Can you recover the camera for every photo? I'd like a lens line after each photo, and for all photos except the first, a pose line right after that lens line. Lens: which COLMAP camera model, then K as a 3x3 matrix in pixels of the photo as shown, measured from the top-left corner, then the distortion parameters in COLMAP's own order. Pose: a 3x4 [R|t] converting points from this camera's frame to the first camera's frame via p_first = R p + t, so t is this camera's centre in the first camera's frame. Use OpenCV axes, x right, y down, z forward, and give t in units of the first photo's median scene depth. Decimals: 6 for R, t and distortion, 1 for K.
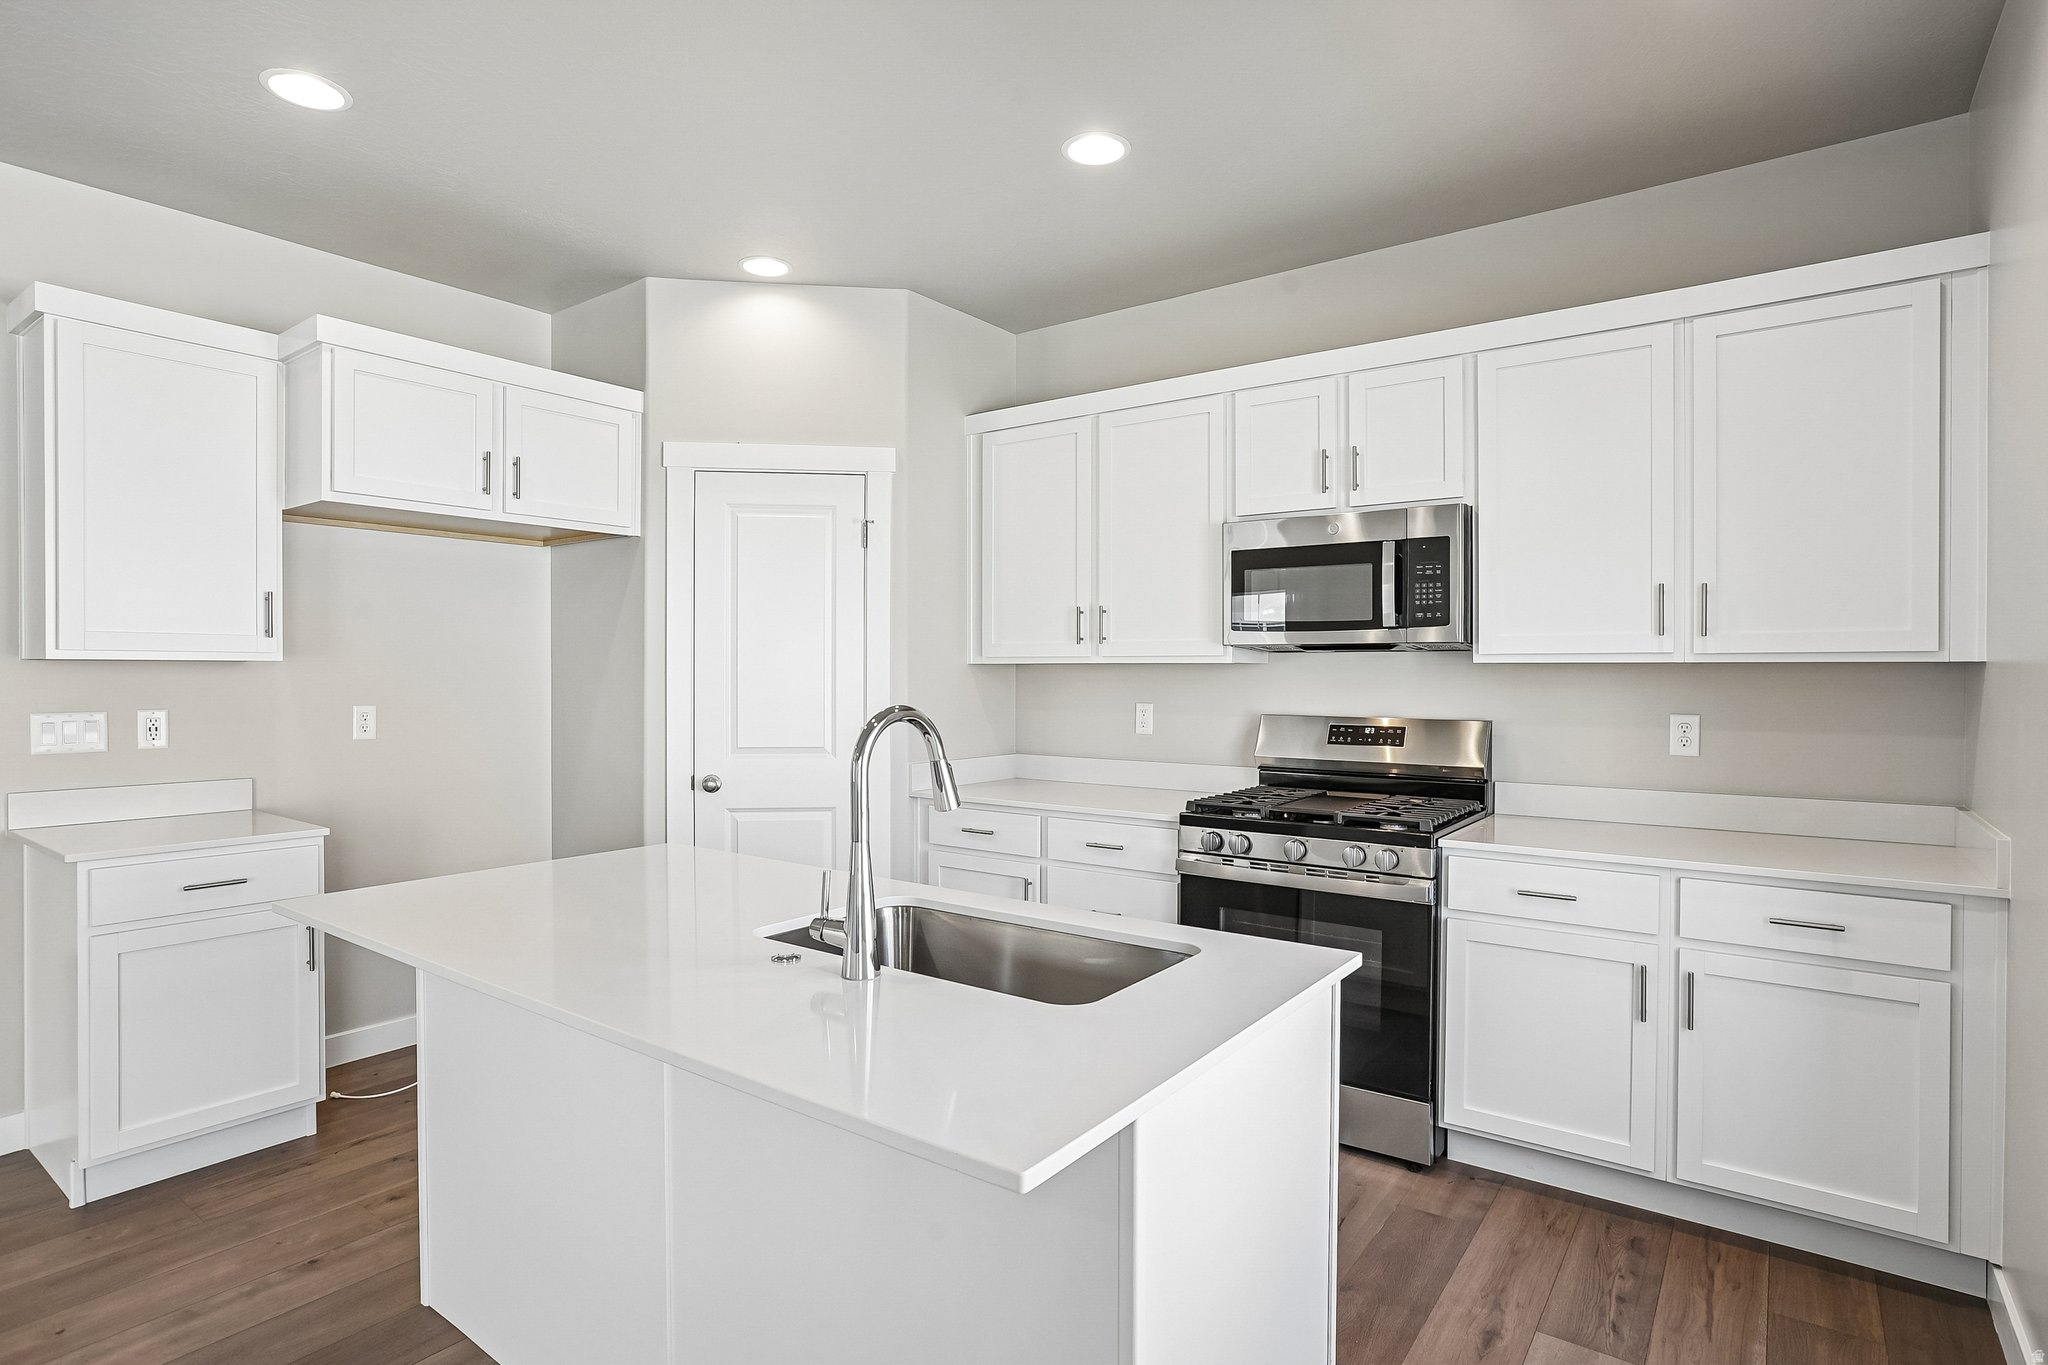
lens RADIAL K [[1056.9, 0, 1026.9], [0, 1056.9, 680.7], [0, 0, 1]] dist [-0.054655, 0.030977]
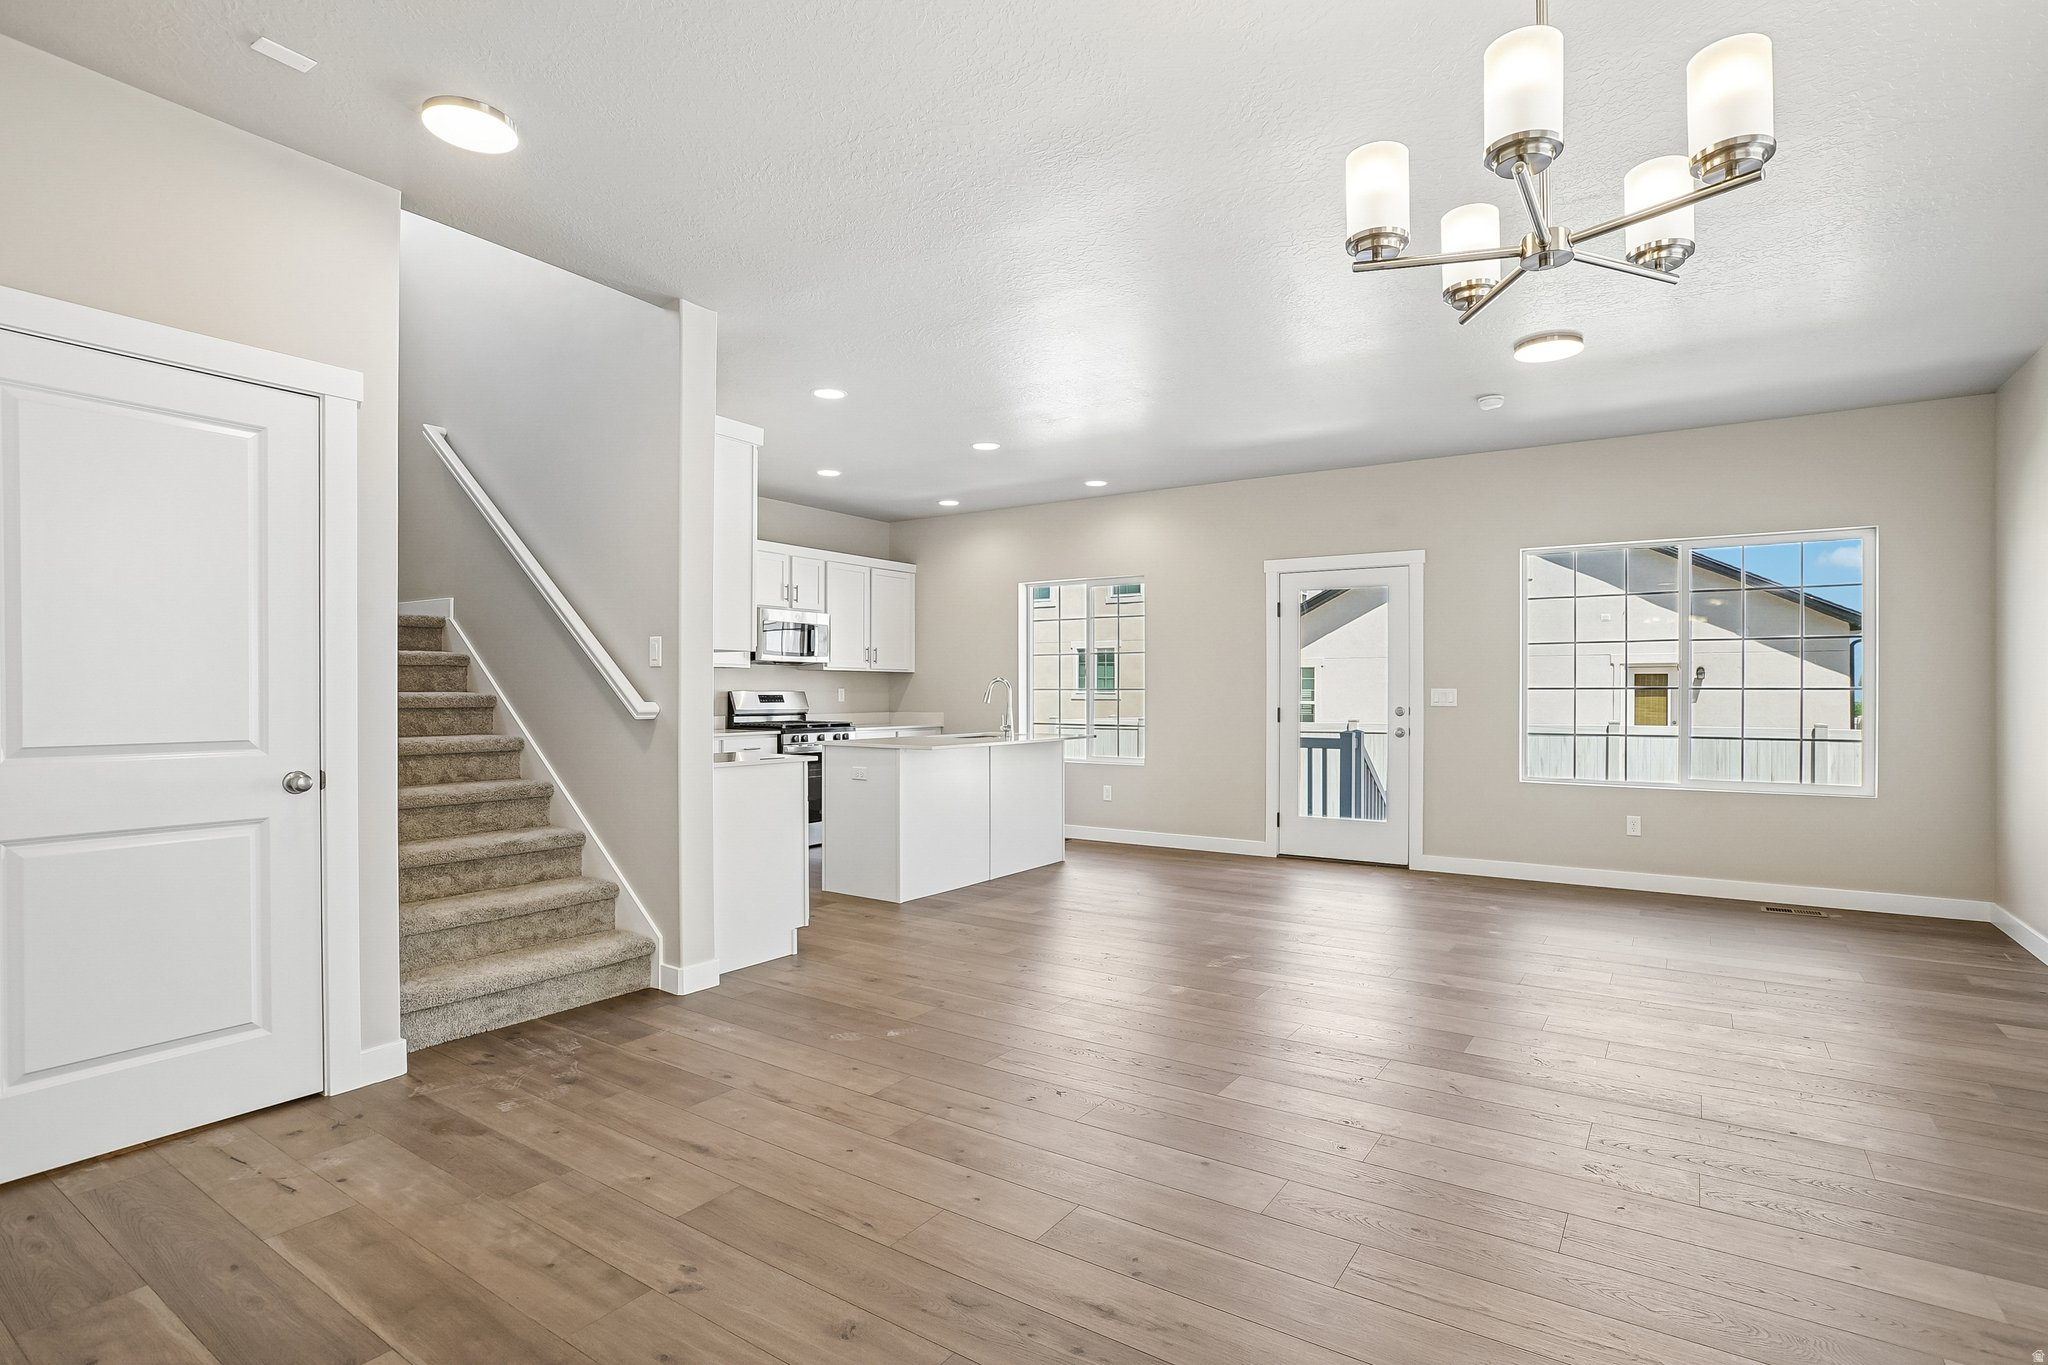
lens RADIAL K [[1010.7, 0, 1026.8], [0, 1010.7, 703.7], [0, 0, 1]] dist [-0.062917, 0.026662]
pose [[-0.040526, -0.014267, 0.999077, -2.305186], [0.005692, 0.999879, 0.014510, 0.037212], [-0.999162, 0.006275, -0.040440, 0.560207]]
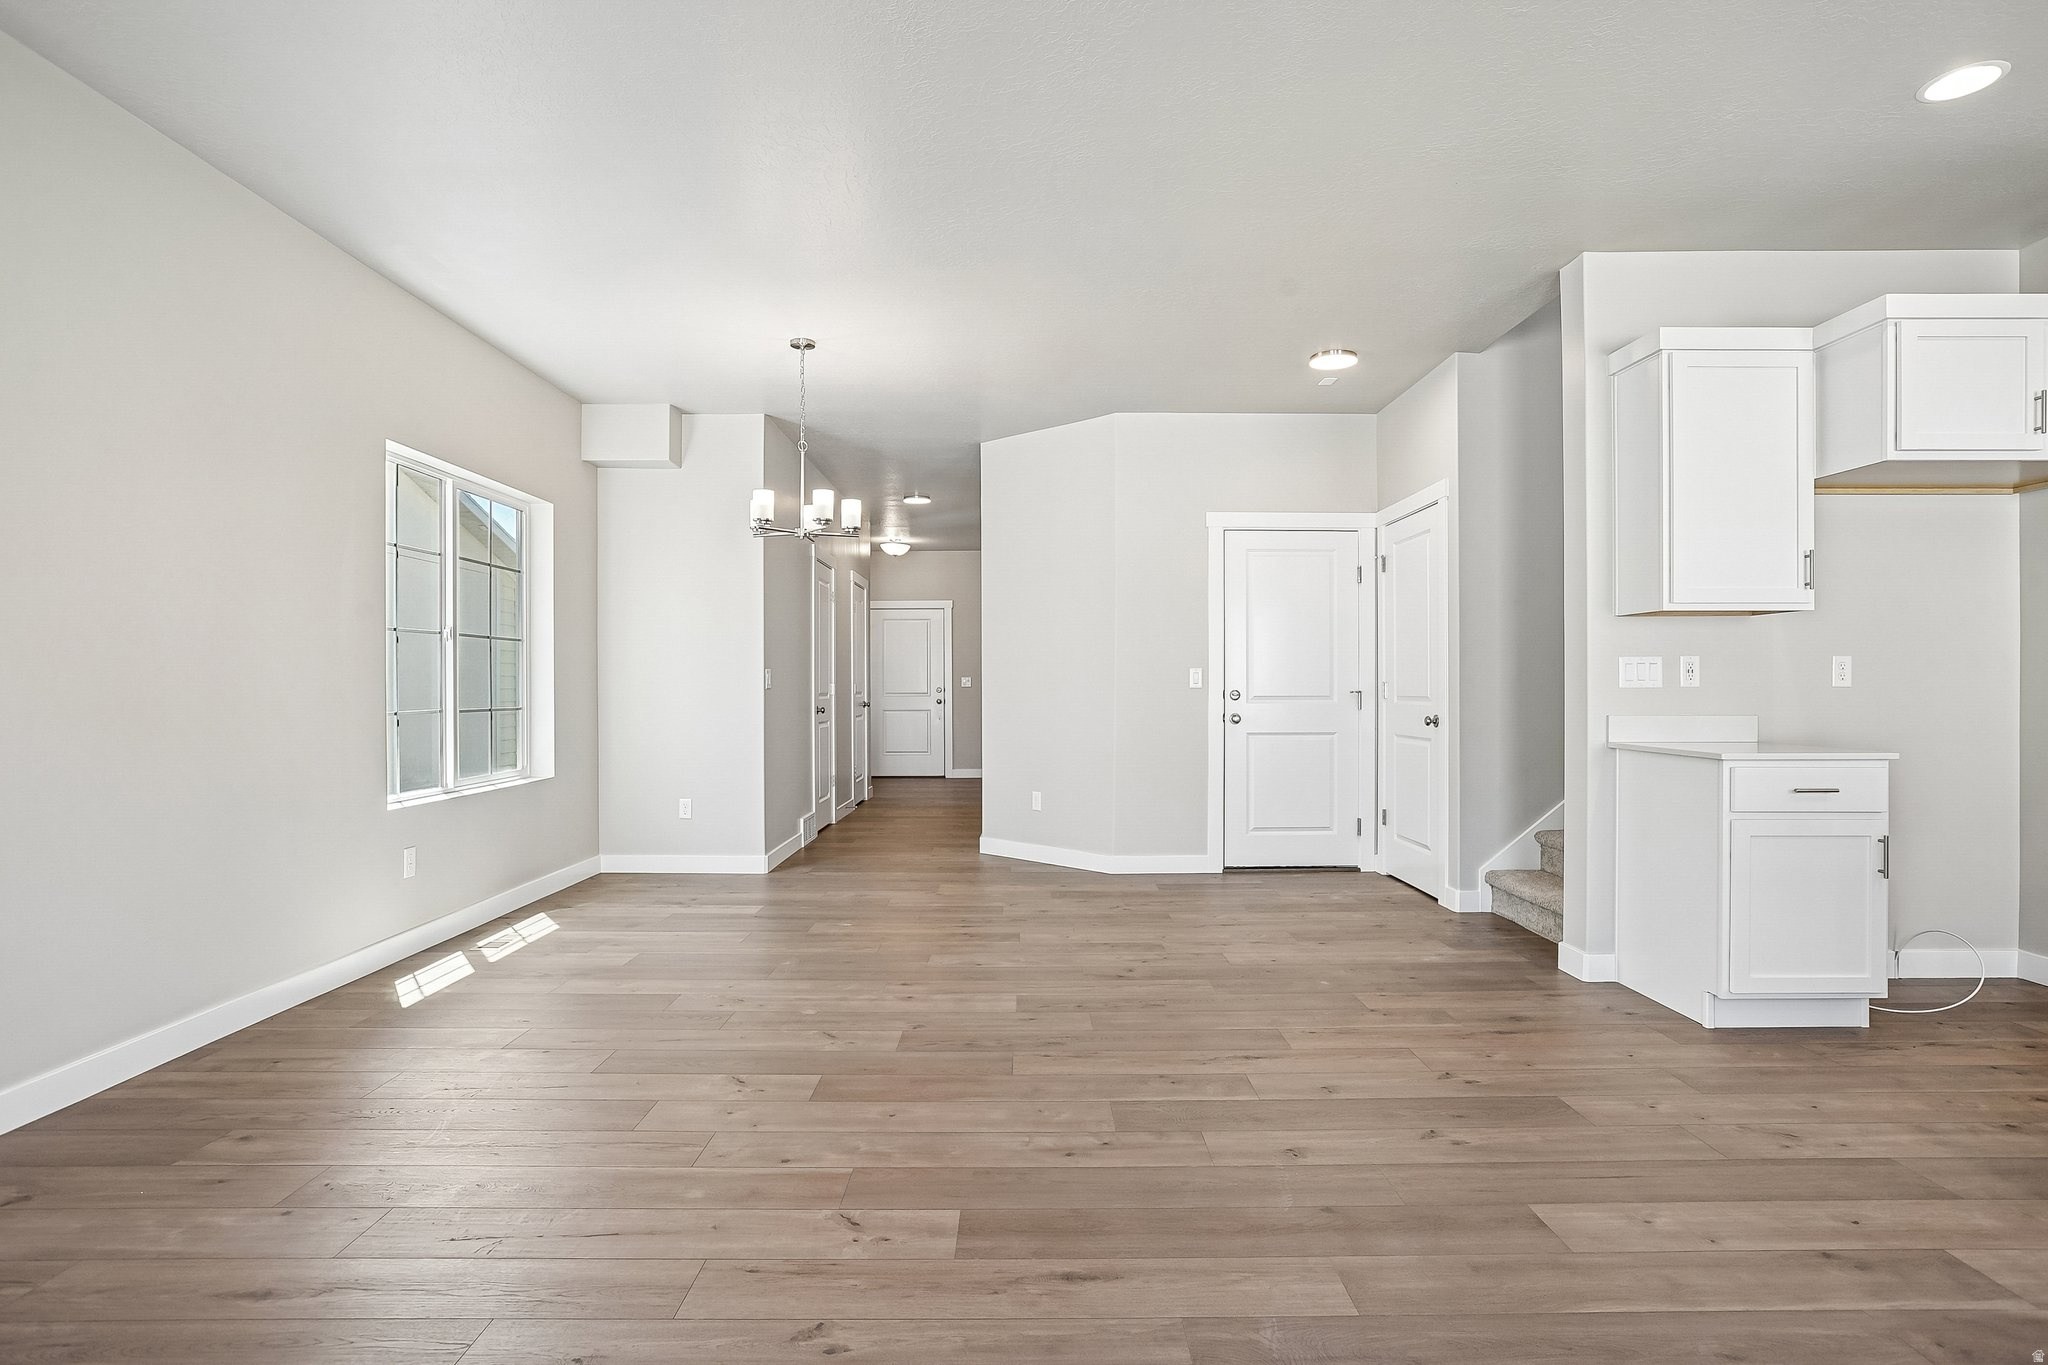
lens RADIAL K [[1033.2, 0, 1031.0], [0, 1033.2, 690.7], [0, 0, 1]] dist [-0.048278, 0.028077]
pose [[0.597033, -0.001510, -0.802215, -0.345058], [-0.002066, 0.999992, -0.003420, 0.078264], [0.802214, 0.003699, 0.597025, -0.381067]]
